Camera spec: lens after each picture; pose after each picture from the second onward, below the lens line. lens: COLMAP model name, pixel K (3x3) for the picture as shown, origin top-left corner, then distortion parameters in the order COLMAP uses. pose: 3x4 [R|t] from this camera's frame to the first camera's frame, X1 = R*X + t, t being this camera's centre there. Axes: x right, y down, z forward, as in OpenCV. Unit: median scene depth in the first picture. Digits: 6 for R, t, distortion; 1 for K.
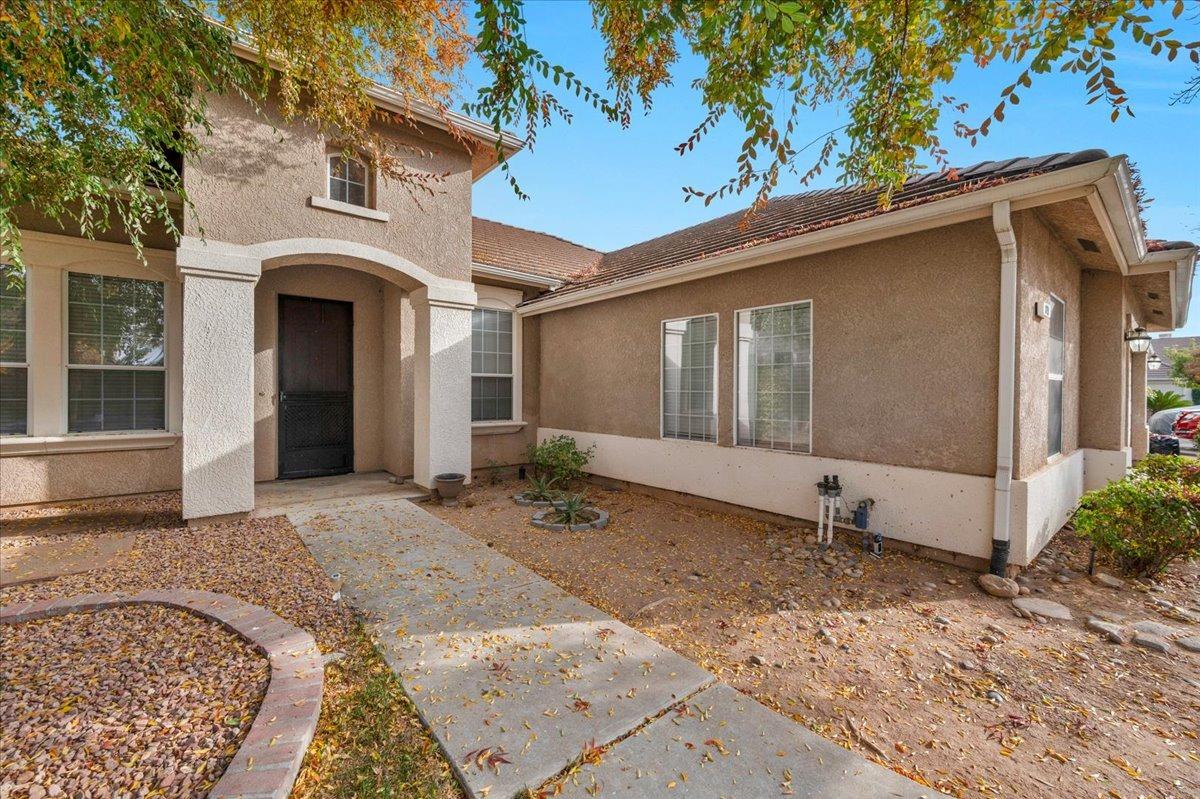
lens RADIAL K [[521.7, 0, 598.4], [0, 521.7, 395.0], [0, 0, 1]] dist [-0.004237, -0.000163]
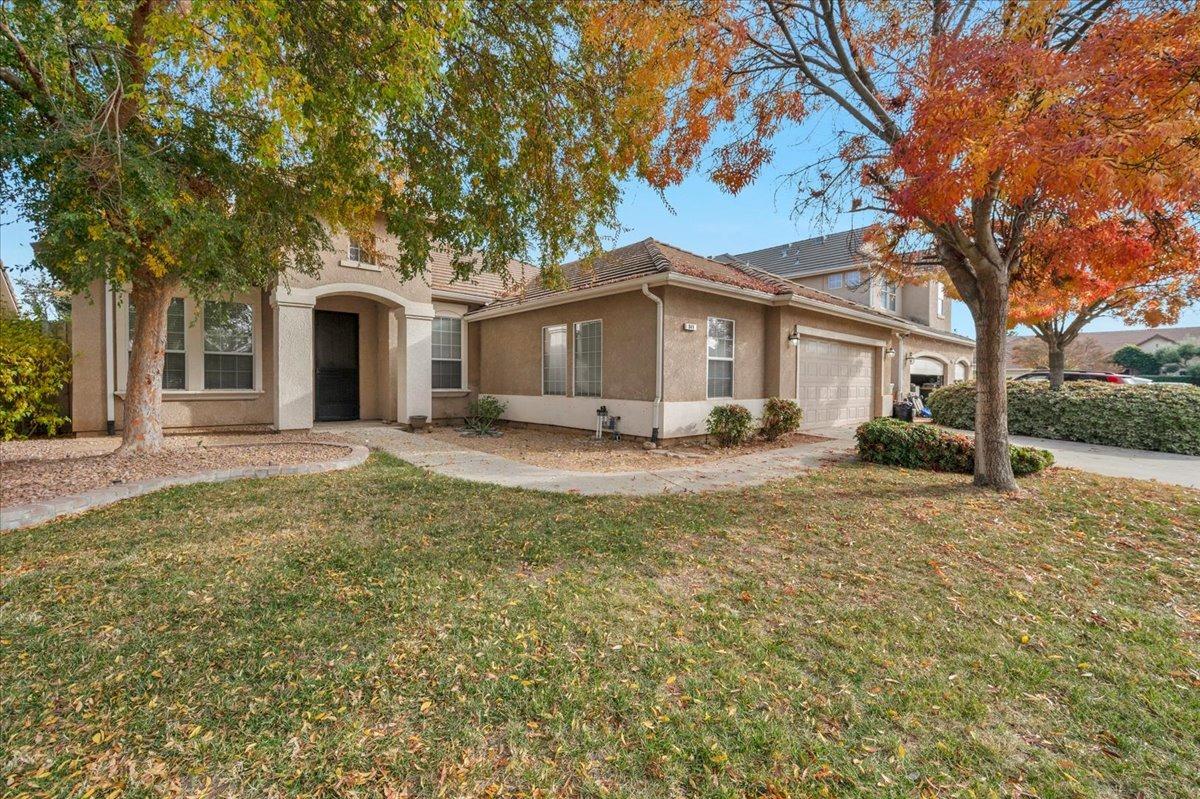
lens RADIAL K [[521.7, 0, 603.3], [0, 521.7, 404.2], [0, 0, 1]] dist [-0.004237, -0.000163]
pose [[0.999534, 0.000161, 0.030514, 0.263392], [-0.001111, 0.999515, 0.031115, 0.056481], [-0.030494, -0.031134, 0.999050, -0.716549]]
